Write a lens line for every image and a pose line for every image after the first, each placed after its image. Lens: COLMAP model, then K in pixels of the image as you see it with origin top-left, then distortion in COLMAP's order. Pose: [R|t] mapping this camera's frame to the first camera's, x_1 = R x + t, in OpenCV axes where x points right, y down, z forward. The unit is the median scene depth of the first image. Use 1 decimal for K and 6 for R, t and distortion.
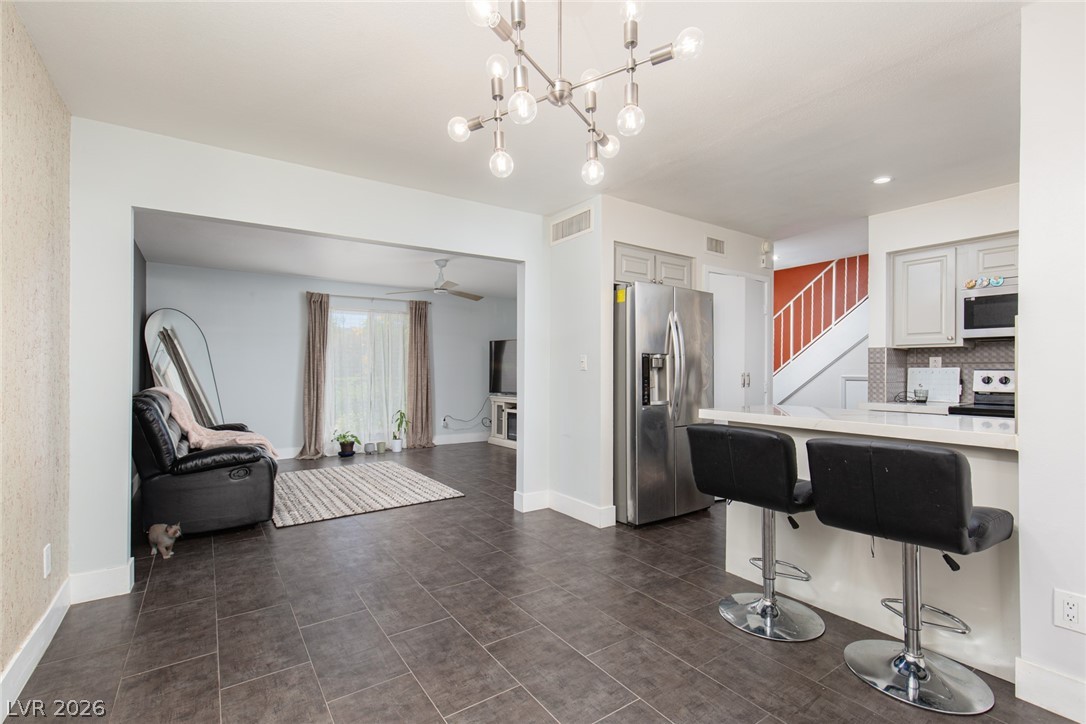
lens RADIAL K [[494.1, 0, 539.7], [0, 494.1, 370.8], [0, 0, 1]] dist [0.001625, -0.001964]
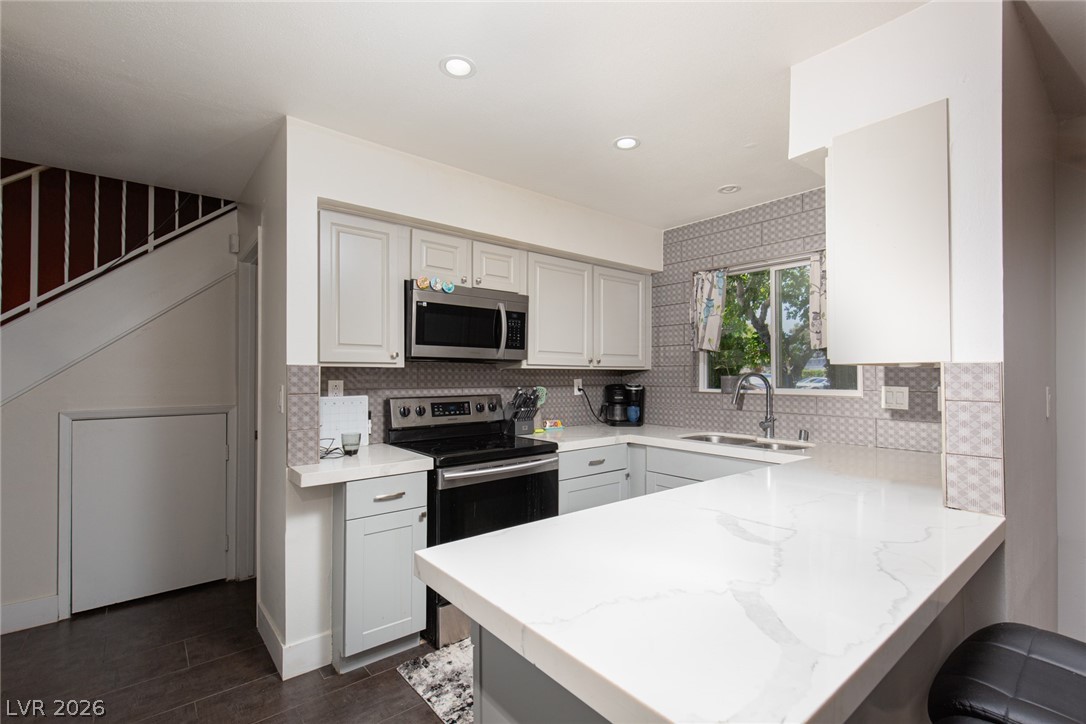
lens RADIAL K [[494.1, 0, 544.8], [0, 494.1, 365.4], [0, 0, 1]] dist [0.001625, -0.001964]
pose [[-0.095305, 0.010751, 0.995390, 0.118037], [-0.002561, 0.999936, -0.011046, -0.041437], [-0.995445, -0.003602, -0.095271, 0.790700]]
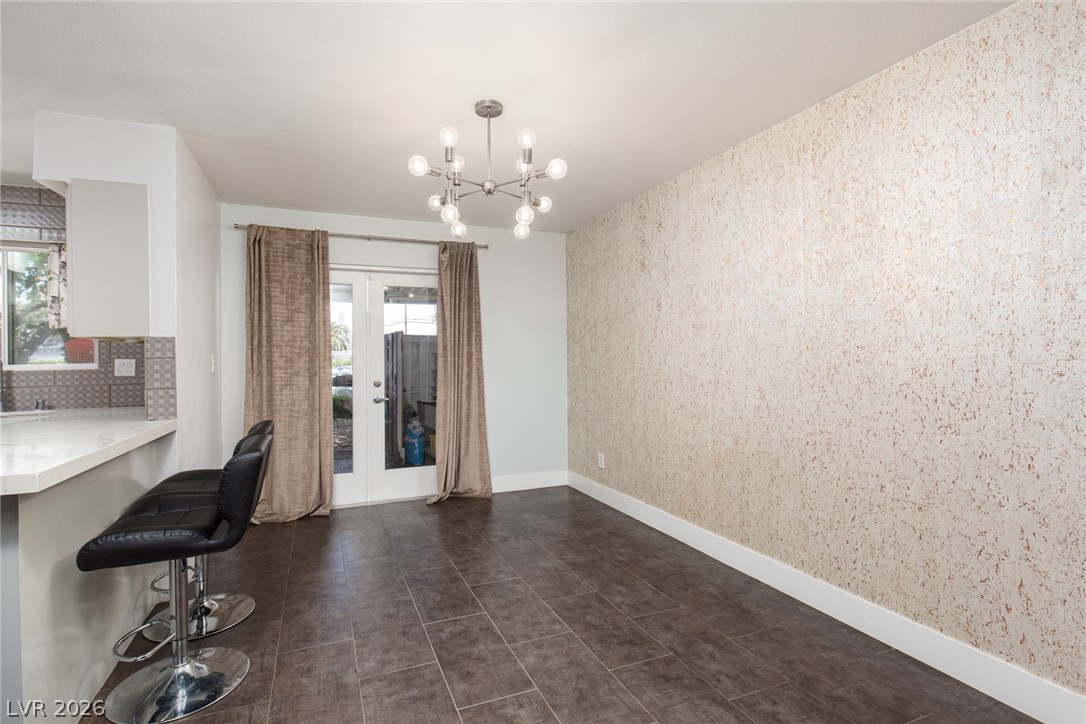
lens RADIAL K [[494.1, 0, 523.2], [0, 494.1, 353.2], [0, 0, 1]] dist [0.001625, -0.001964]
pose [[-0.978469, 0.011997, 0.206046, -0.146561], [0.009591, 0.999874, -0.012672, -0.014943], [-0.206172, -0.010423, -0.978460, 0.980028]]
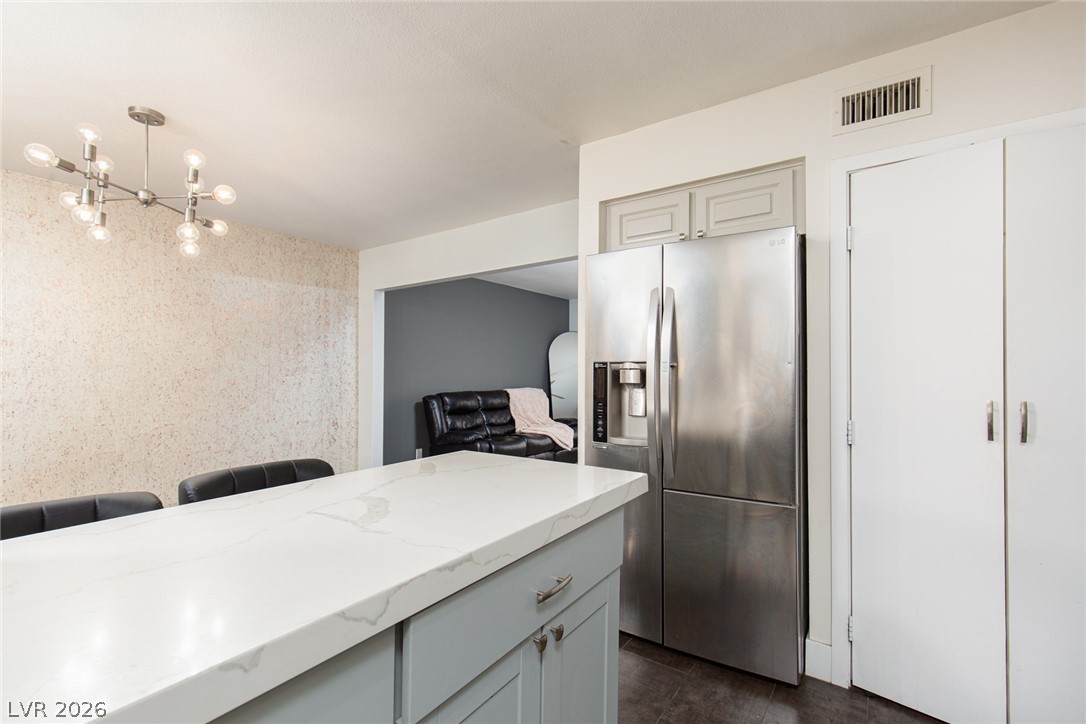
lens RADIAL K [[494.1, 0, 551.4], [0, 494.1, 365.2], [0, 0, 1]] dist [0.001625, -0.001964]
pose [[0.367110, -0.009923, -0.930125, 0.726183], [0.001853, 0.999949, -0.009936, -0.022641], [0.930176, 0.001924, 0.367109, 0.637923]]
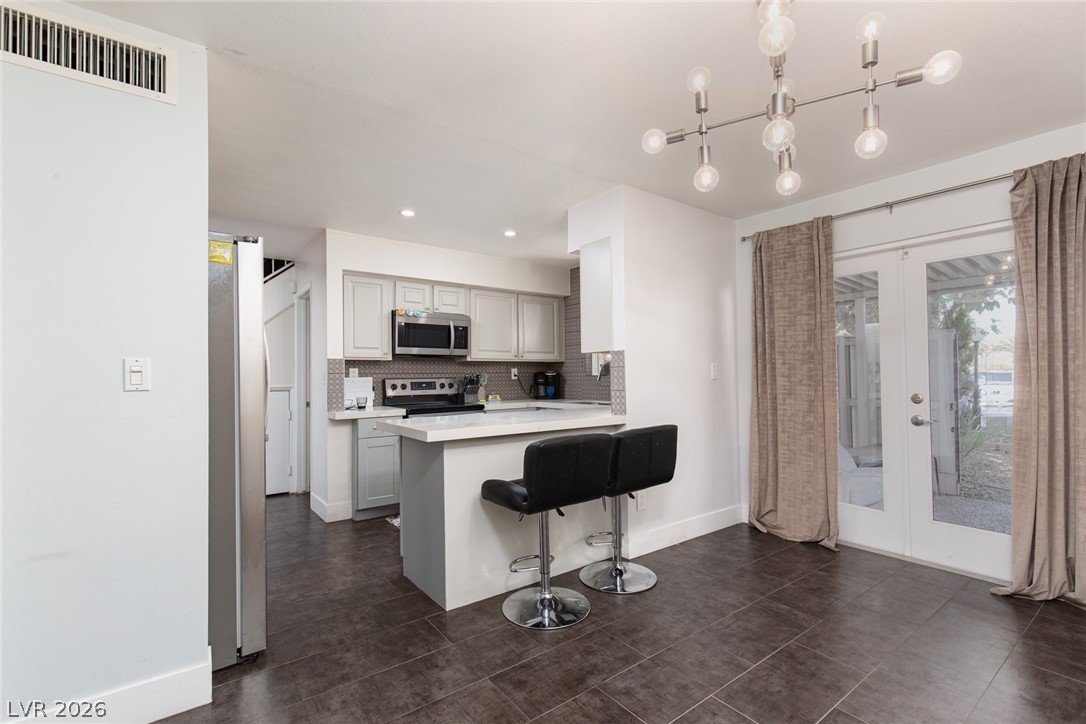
lens RADIAL K [[494.1, 0, 549.6], [0, 494.1, 361.0], [0, 0, 1]] dist [0.001625, -0.001964]
pose [[-0.055168, 0.024351, 0.998180, -0.372960], [0.010386, 0.999662, -0.023813, -0.012683], [-0.998423, 0.009053, -0.055403, 0.613496]]
